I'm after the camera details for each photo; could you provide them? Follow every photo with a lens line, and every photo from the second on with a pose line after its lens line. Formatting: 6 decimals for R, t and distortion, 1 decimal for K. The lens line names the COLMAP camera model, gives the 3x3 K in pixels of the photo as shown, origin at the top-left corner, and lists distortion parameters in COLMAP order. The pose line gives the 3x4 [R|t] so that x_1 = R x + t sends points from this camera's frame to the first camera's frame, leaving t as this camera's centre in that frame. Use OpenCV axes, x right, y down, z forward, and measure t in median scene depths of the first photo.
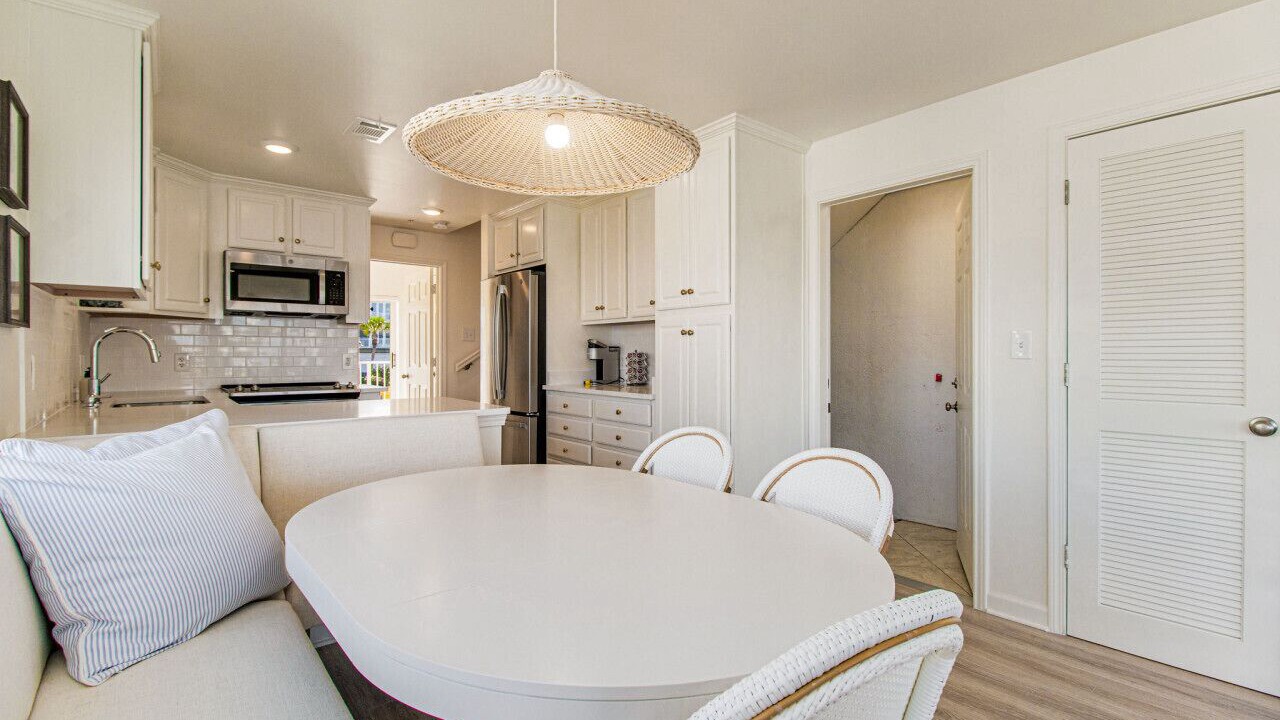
lens RADIAL K [[567.9, 0, 640.0], [0, 567.9, 360.0], [0, 0, 1]] dist [-0.001536, -0.000294]
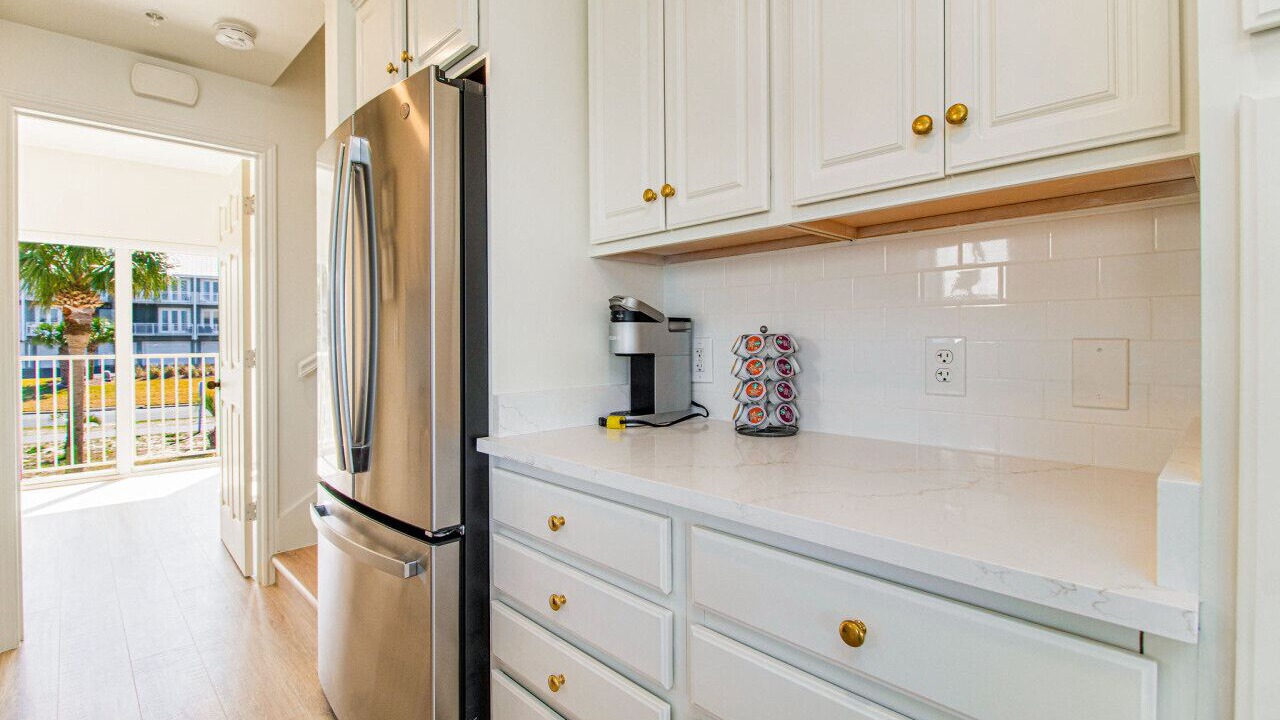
lens RADIAL K [[575.9, 0, 632.6], [0, 575.9, 344.0], [0, 0, 1]] dist [-0.000881, -0.000678]
pose [[0.997242, -0.005919, 0.073979, -0.108372], [0.006286, 0.999969, -0.004723, -0.006021], [-0.073949, 0.005175, 0.997249, 0.671215]]
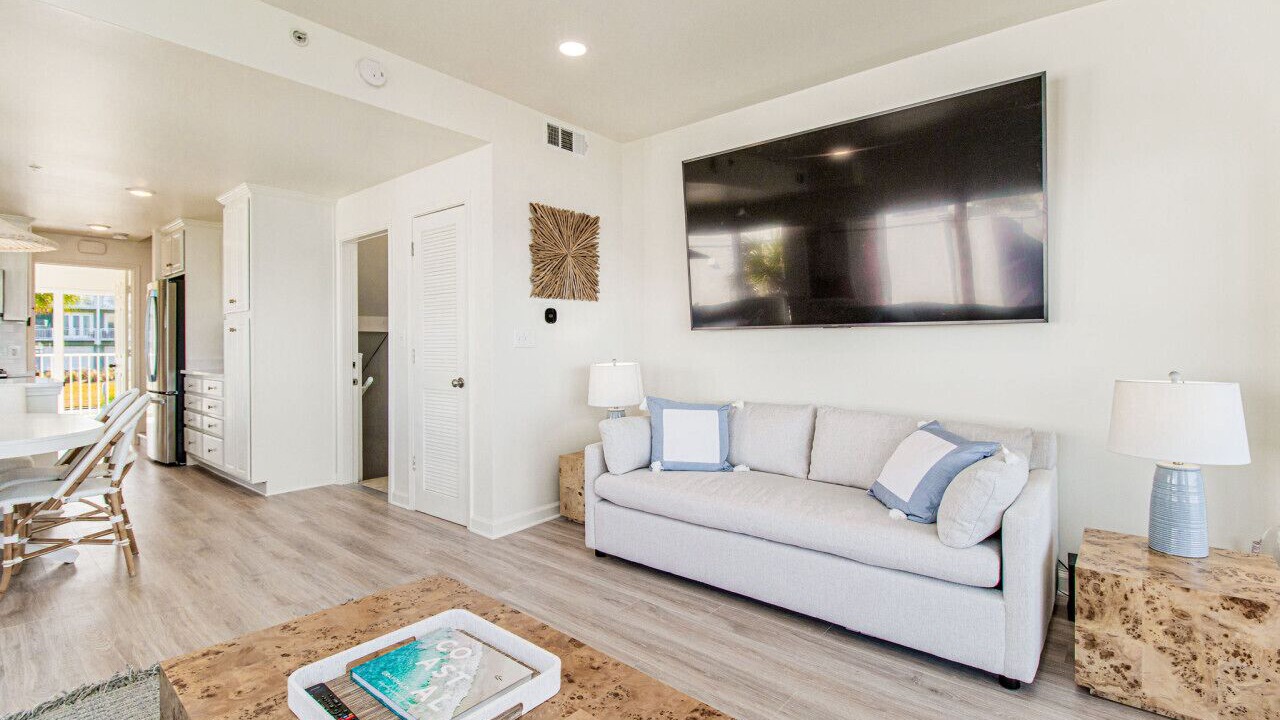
lens RADIAL K [[575.9, 0, 632.6], [0, 575.9, 344.0], [0, 0, 1]] dist [-0.000881, -0.000678]
pose [[0.984940, -0.003534, 0.172863, 0.594431], [0.005965, 0.999890, -0.013544, 0.009497], [-0.172796, 0.014372, 0.984853, -0.434867]]
